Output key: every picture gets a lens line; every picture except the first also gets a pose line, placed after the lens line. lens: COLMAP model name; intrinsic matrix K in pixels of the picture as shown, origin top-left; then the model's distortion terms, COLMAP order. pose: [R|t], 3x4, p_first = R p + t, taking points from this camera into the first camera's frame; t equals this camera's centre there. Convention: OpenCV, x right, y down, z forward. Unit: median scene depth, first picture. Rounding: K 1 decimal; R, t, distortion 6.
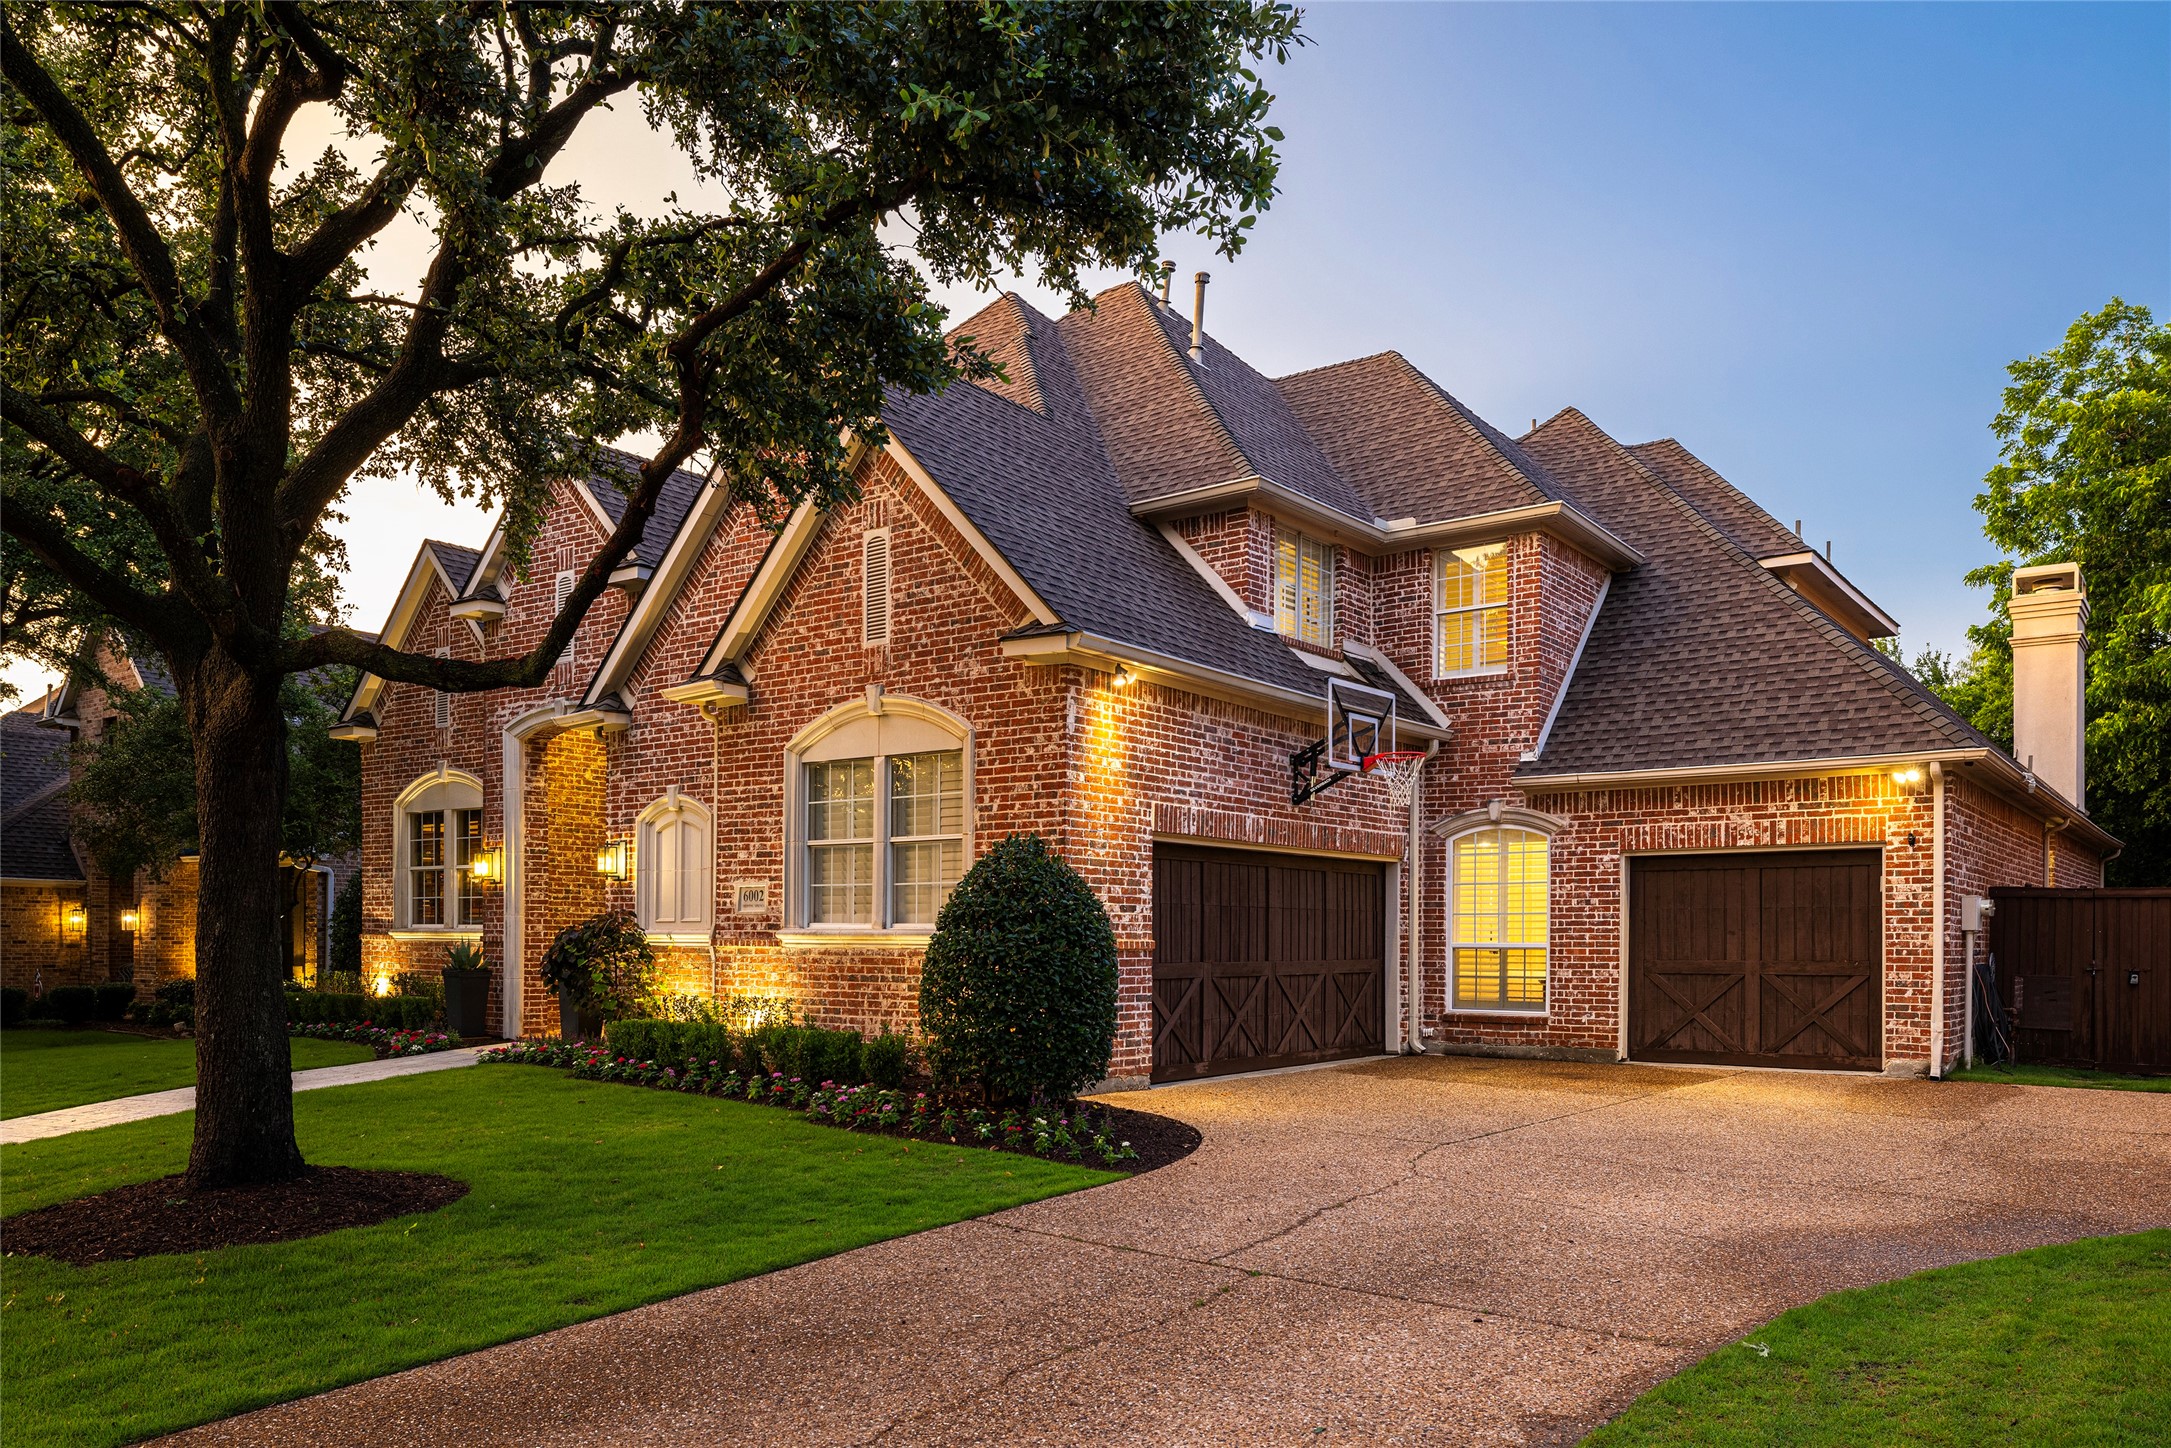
lens RADIAL K [[1538.9, 0, 1081.2], [0, 1538.9, 931.9], [0, 0, 1]] dist [0.001504, 0.002096]
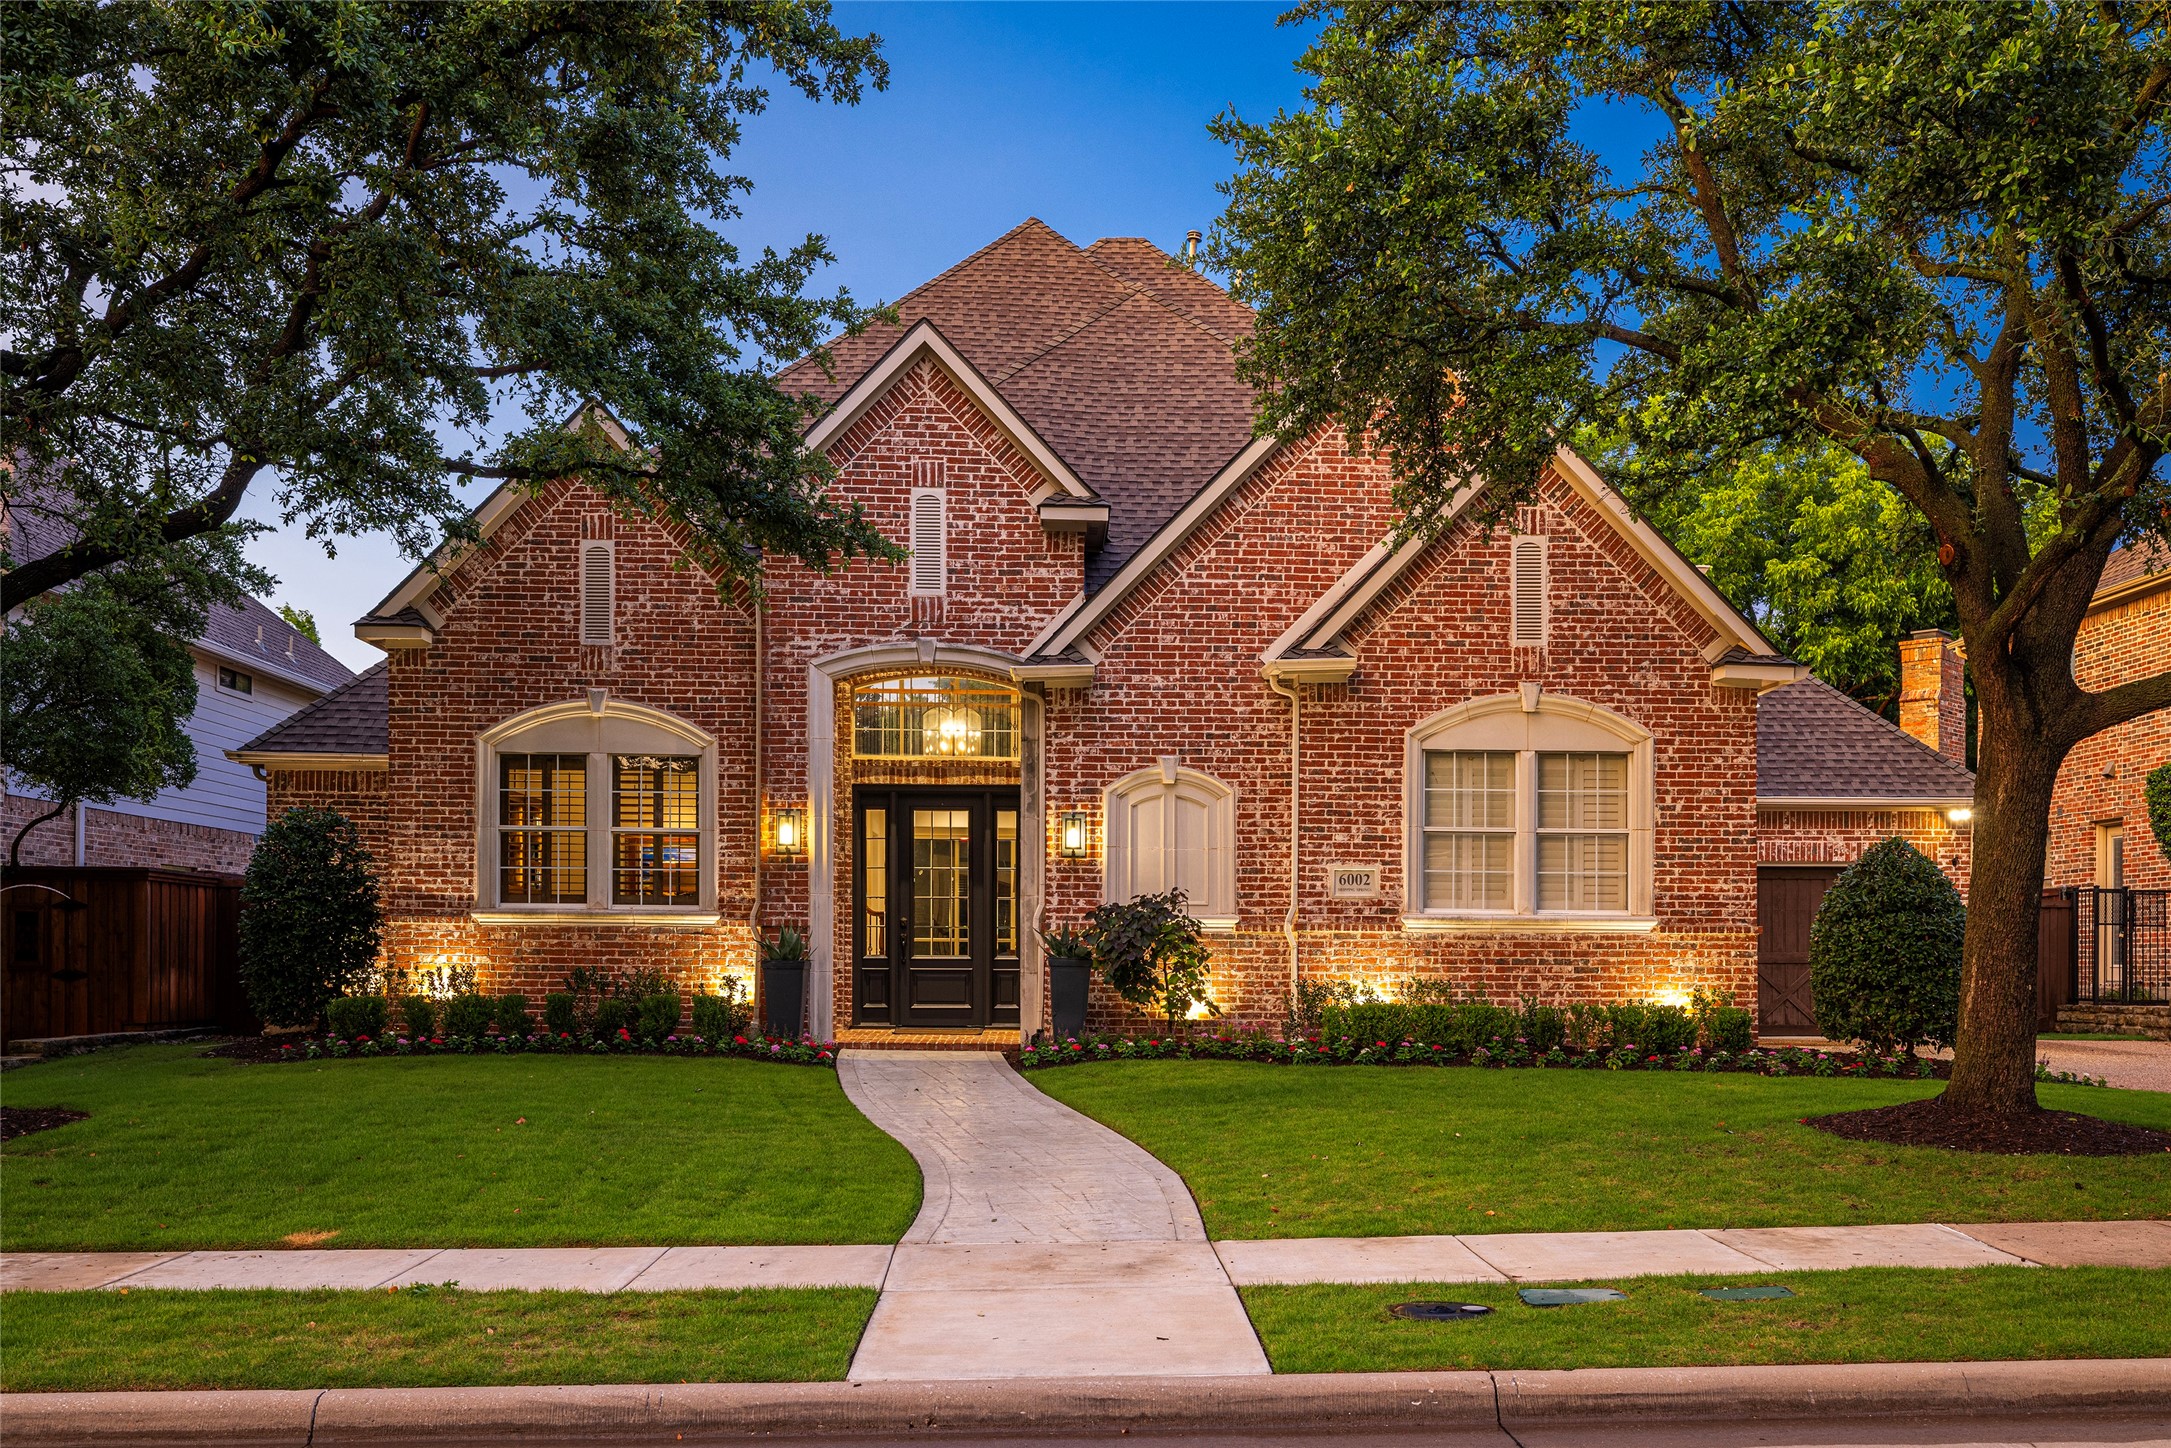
lens RADIAL K [[1930.9, 0, 1088.7], [0, 1930.9, 932.7], [0, 0, 1]] dist [-0.006475, -0.000908]
pose [[0.787805, 0.010336, 0.615838, -1.177981], [-0.005730, 0.999939, -0.009452, 0.024481], [-0.615898, 0.003917, 0.787816, 0.145101]]
